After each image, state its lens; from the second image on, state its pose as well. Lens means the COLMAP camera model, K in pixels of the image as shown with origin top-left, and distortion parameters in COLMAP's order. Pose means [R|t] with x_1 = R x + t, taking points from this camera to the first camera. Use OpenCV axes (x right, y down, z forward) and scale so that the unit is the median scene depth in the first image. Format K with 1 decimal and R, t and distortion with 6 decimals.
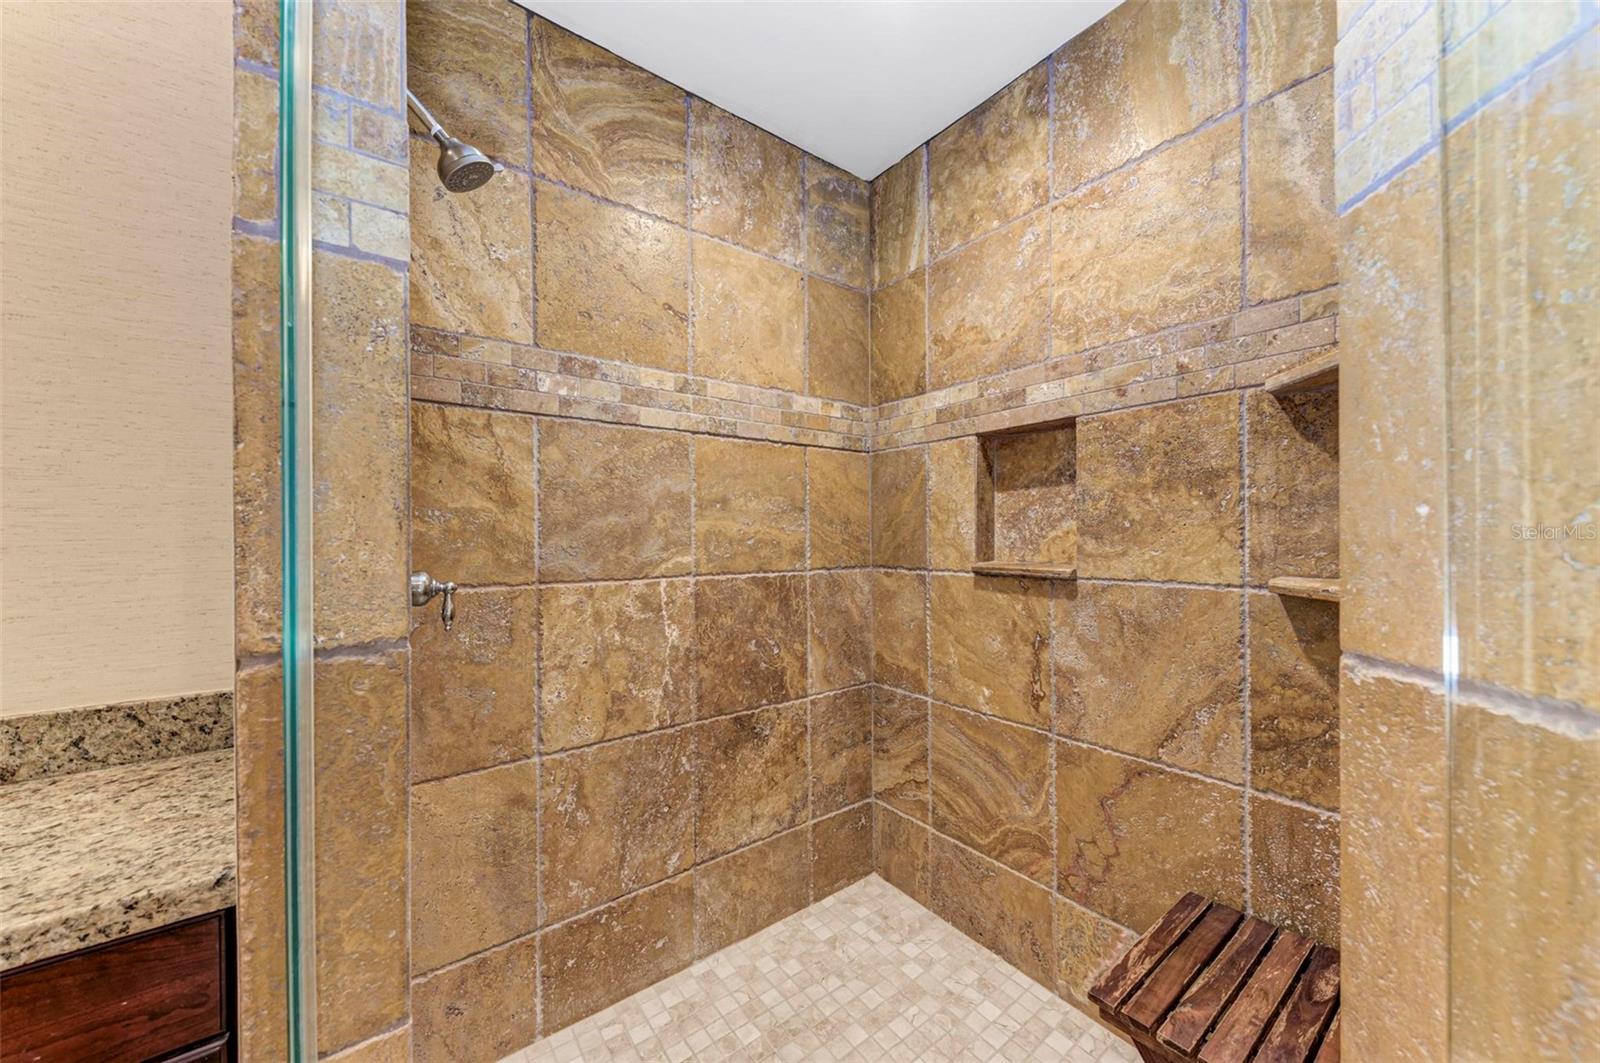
lens RADIAL K [[574.4, 0, 800.3], [0, 574.4, 534.2], [0, 0, 1]] dist [0.020846, -0.006468]
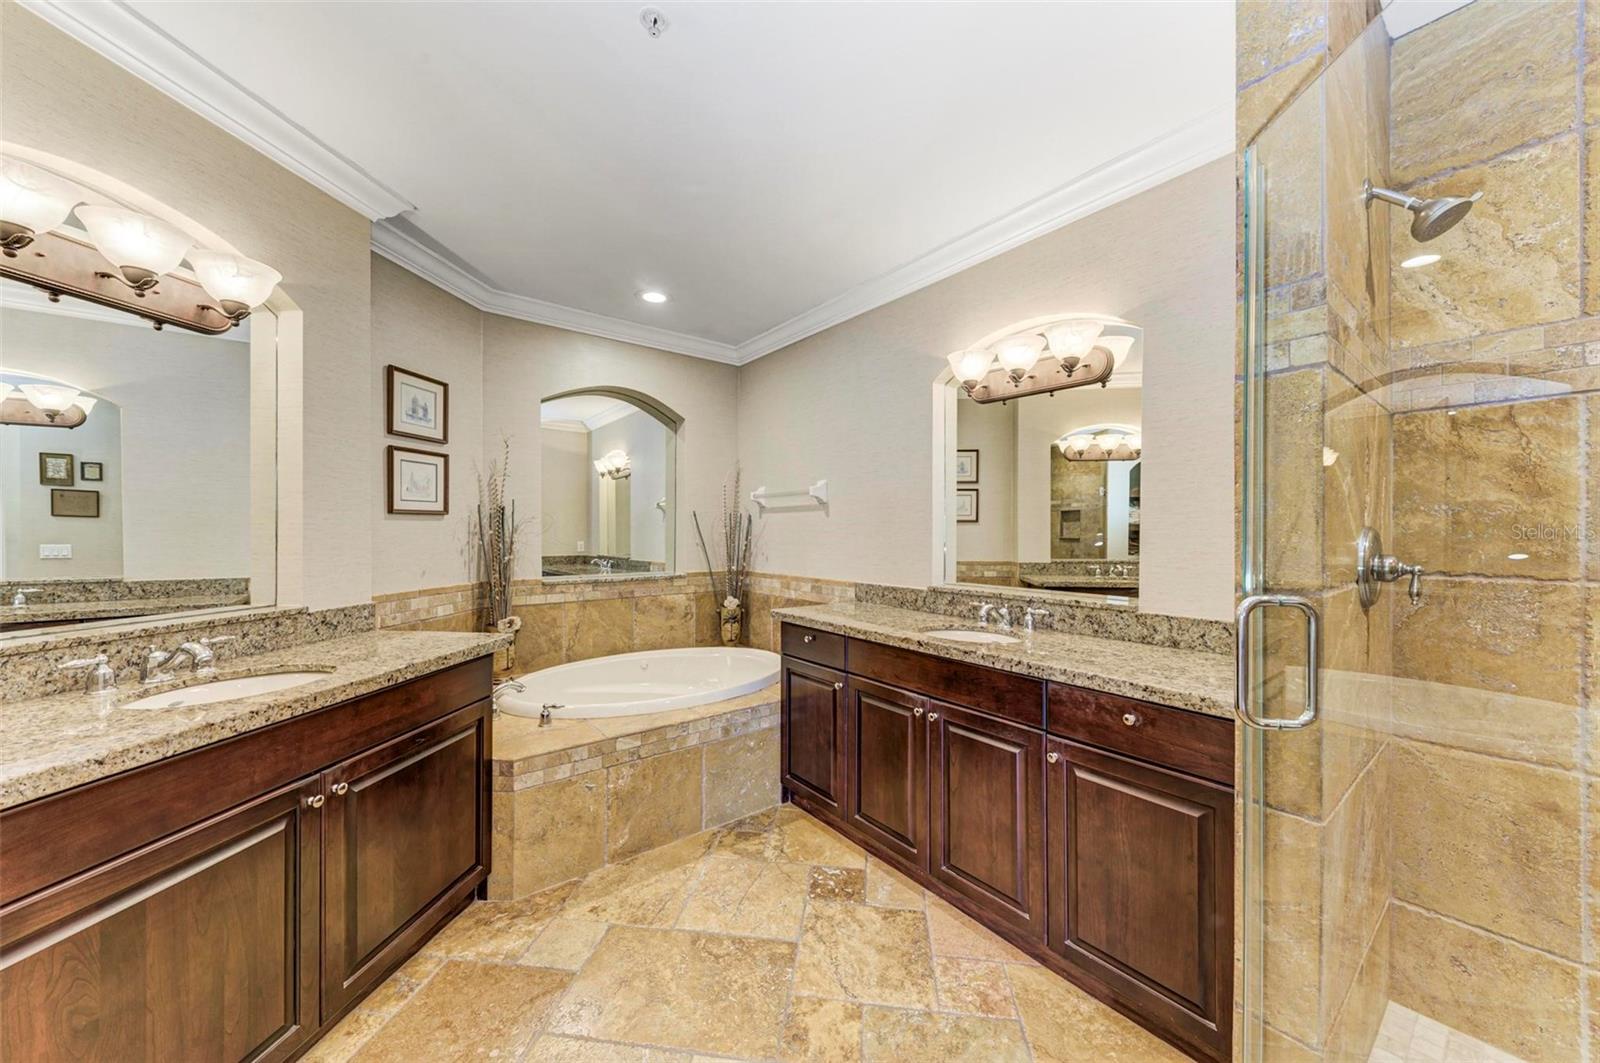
lens RADIAL K [[567.1, 0, 803.7], [0, 567.1, 537.8], [0, 0, 1]] dist [-0.000074, -0.000378]
pose [[0.007551, 0.018904, -0.999793, 0.440008], [0.003240, 0.999816, 0.018929, -0.002128], [0.999966, -0.003382, 0.007488, -0.231962]]
